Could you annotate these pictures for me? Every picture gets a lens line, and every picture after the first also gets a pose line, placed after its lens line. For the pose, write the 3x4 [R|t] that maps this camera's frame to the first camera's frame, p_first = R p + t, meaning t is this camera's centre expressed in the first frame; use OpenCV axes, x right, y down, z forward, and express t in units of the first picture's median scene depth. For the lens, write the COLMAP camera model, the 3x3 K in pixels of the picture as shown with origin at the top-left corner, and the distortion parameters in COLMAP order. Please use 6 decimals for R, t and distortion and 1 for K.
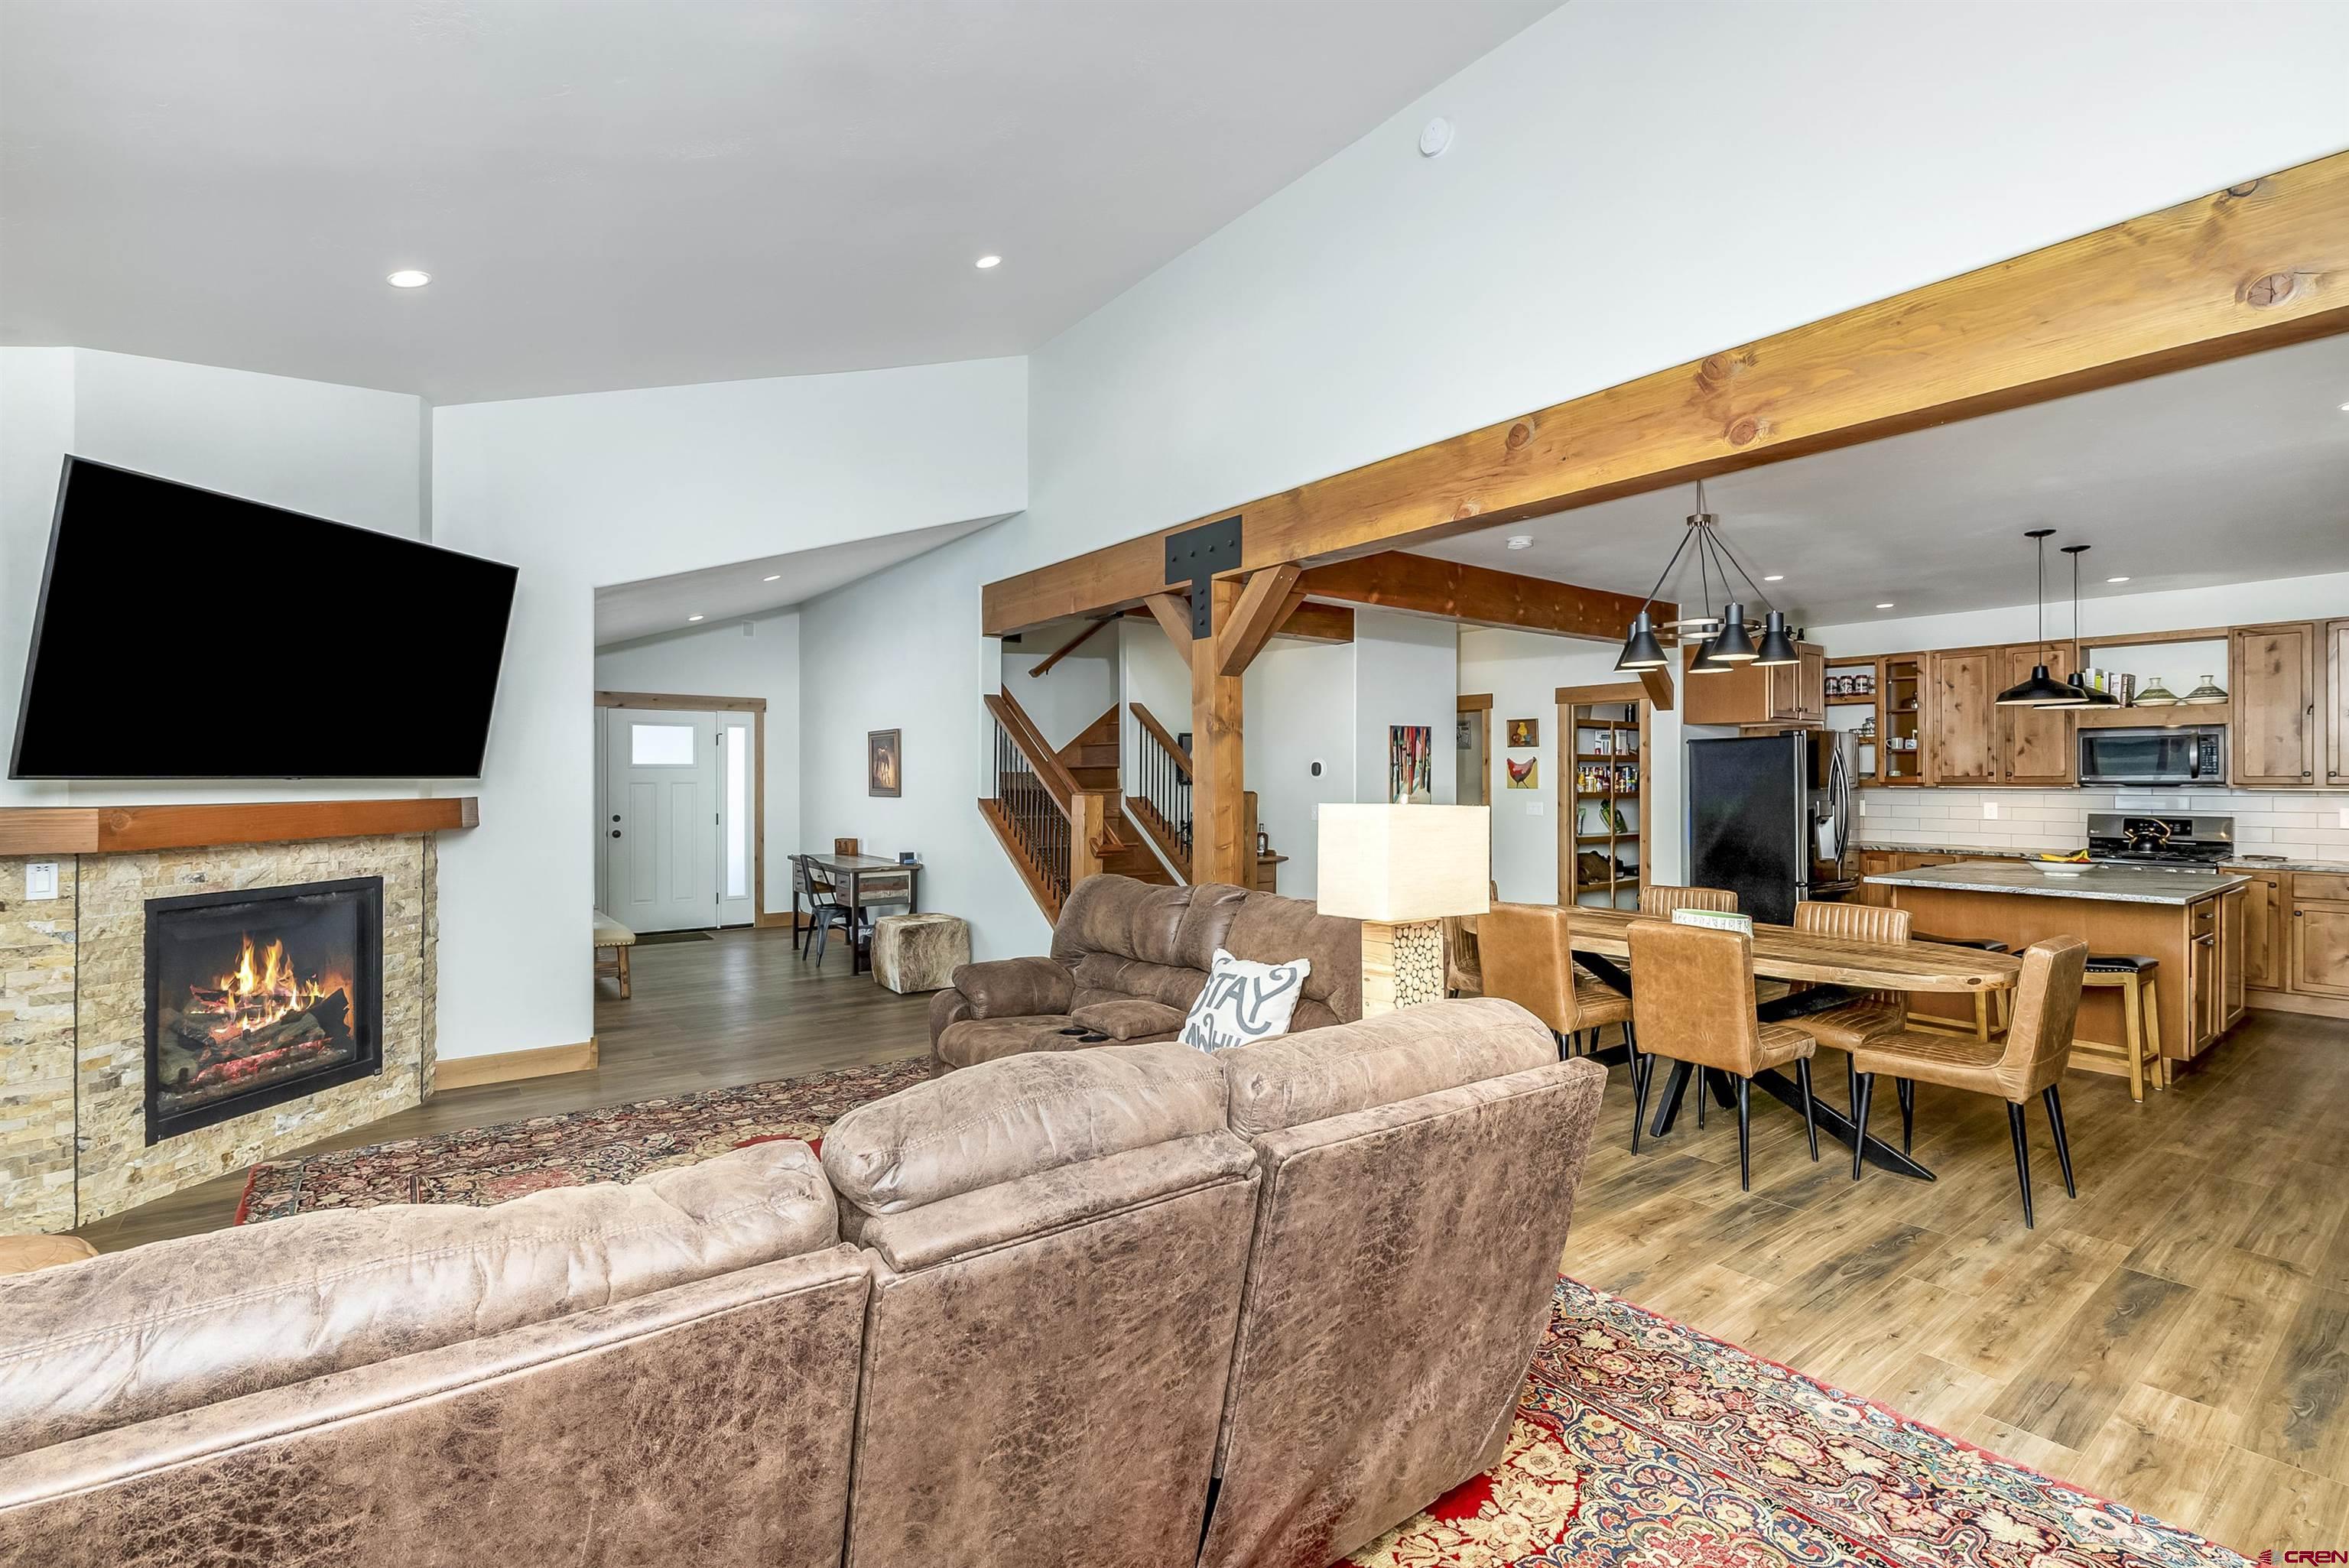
lens RADIAL K [[1065.4, 0, 1163.2], [0, 1065.4, 775.8], [0, 0, 1]] dist [-0.010618, 0.000405]
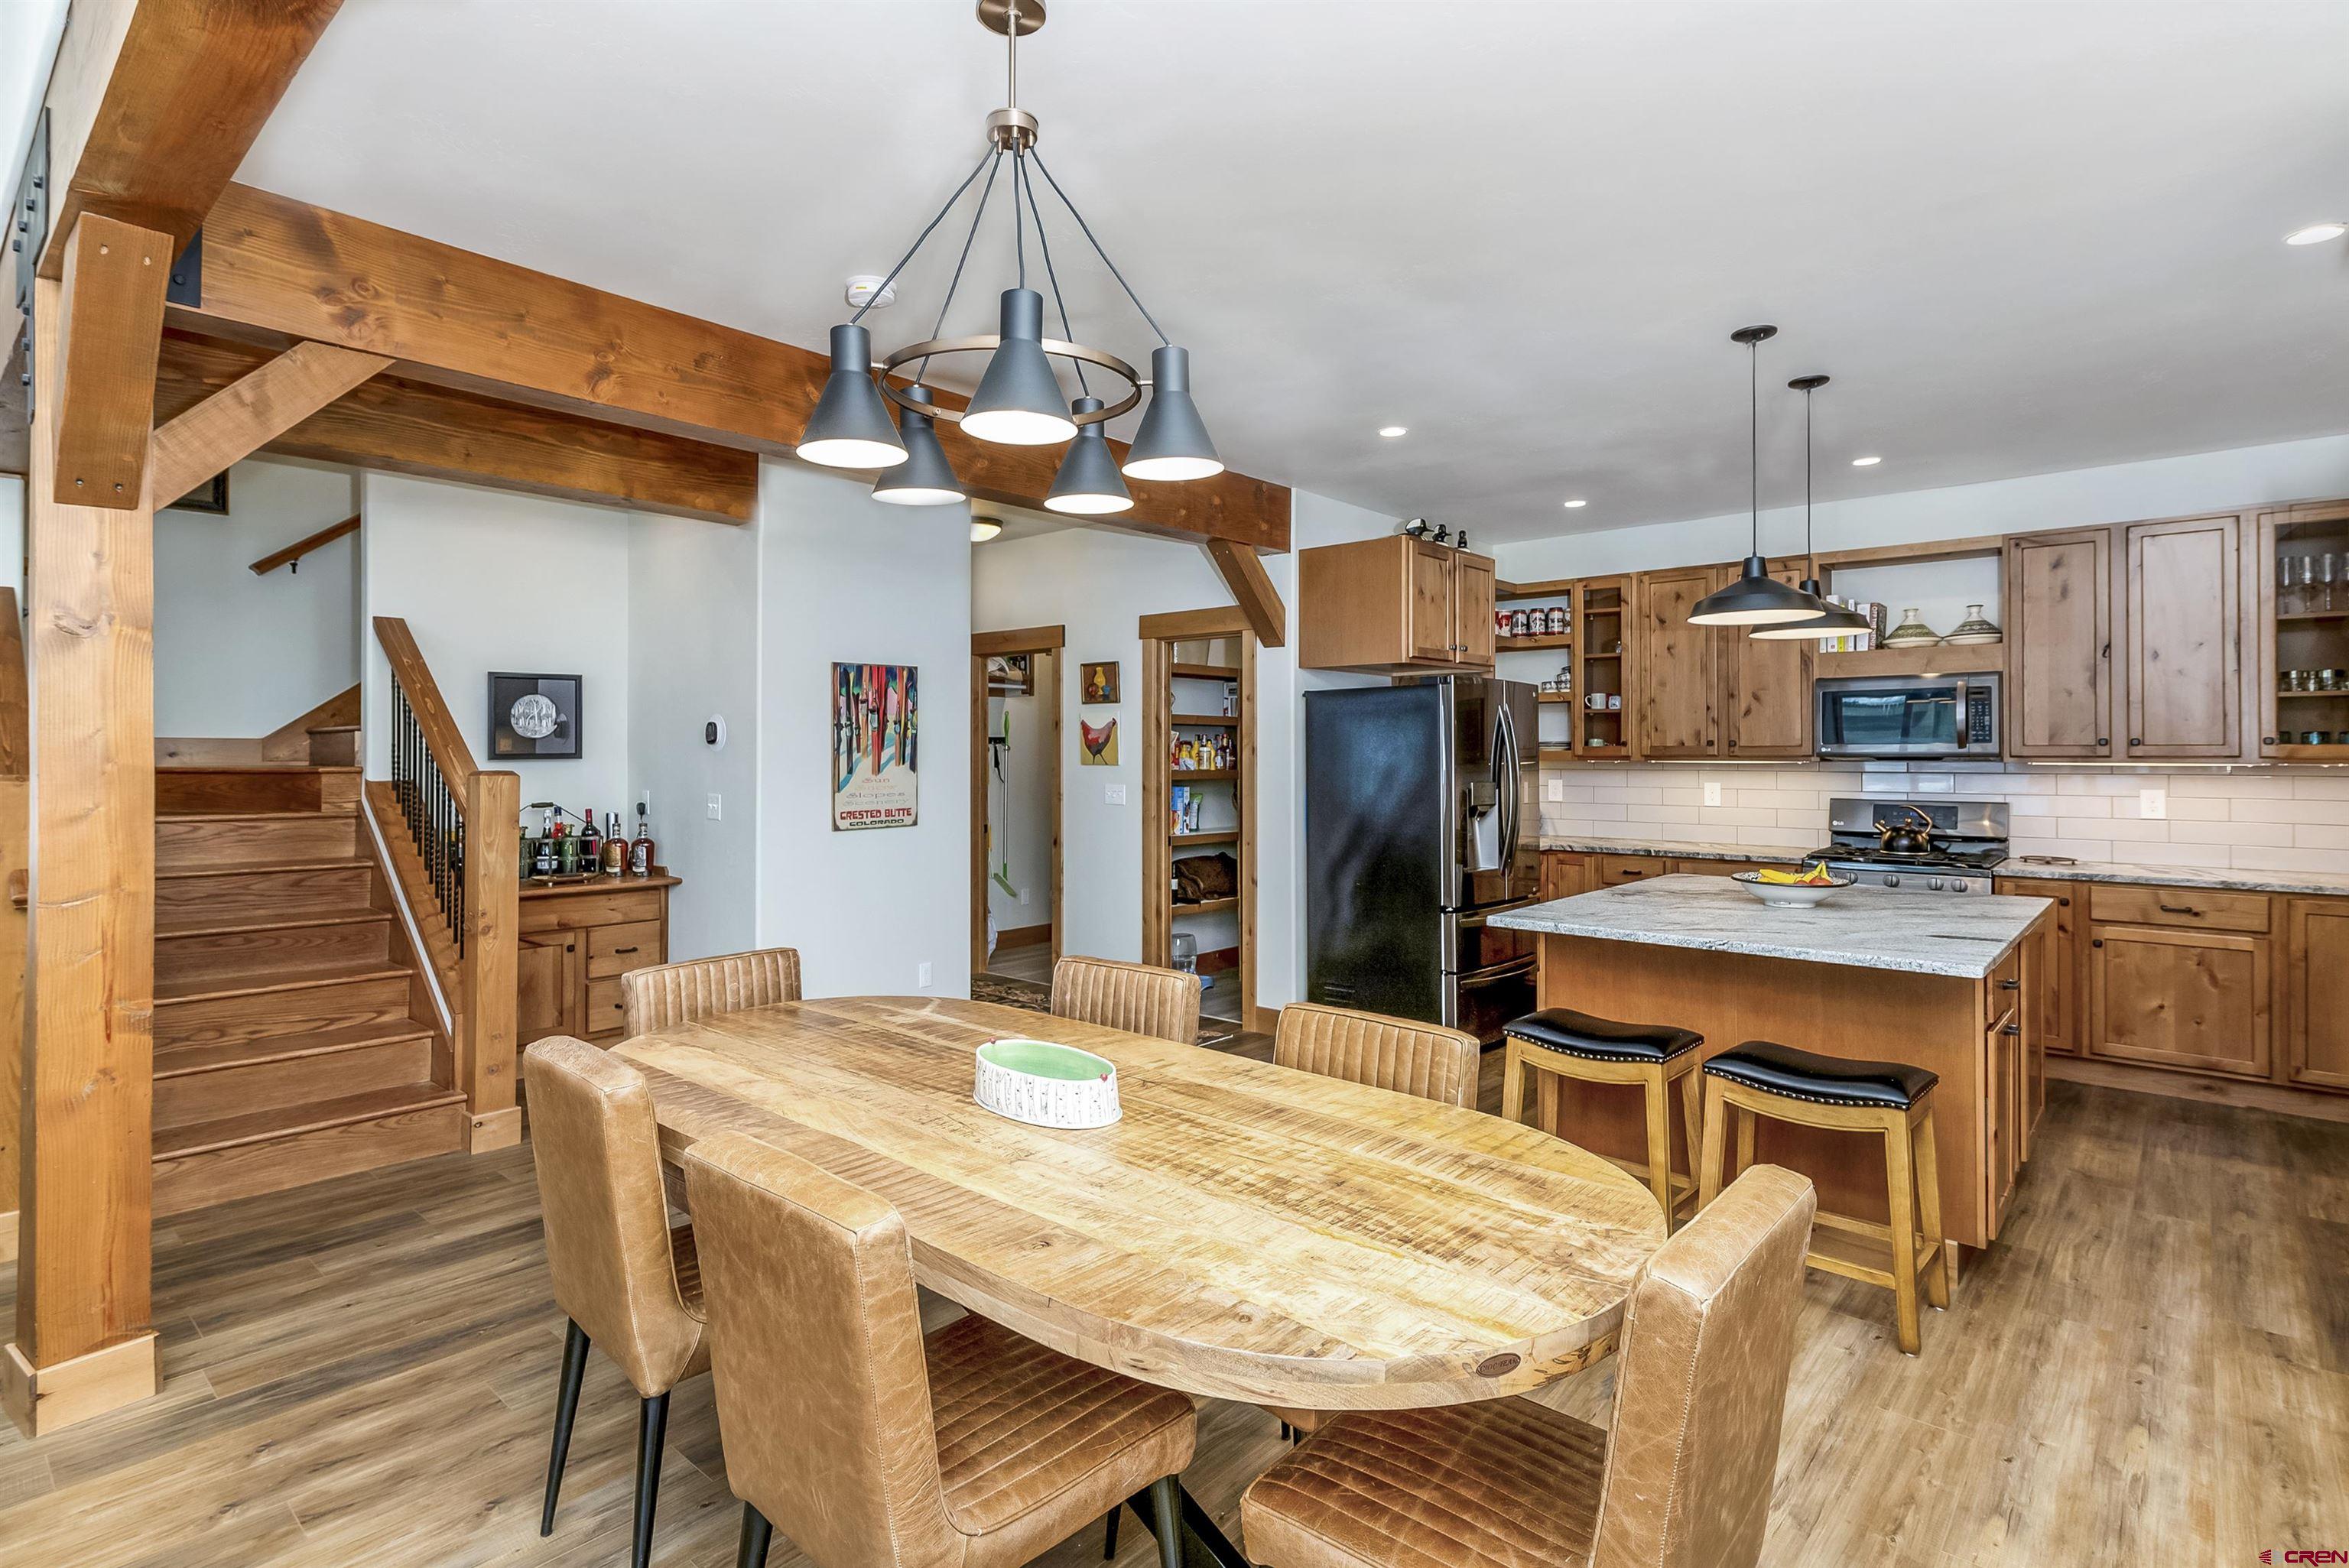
lens RADIAL K [[1161.4, 0, 1173.1], [0, 1161.4, 747.1], [0, 0, 1]] dist [0.003393, -0.003197]
pose [[0.979643, 0.000886, 0.200748, 0.281492], [-0.000109, 0.999992, -0.003880, 0.004141], [-0.200750, 0.003779, 0.979635, 0.317965]]
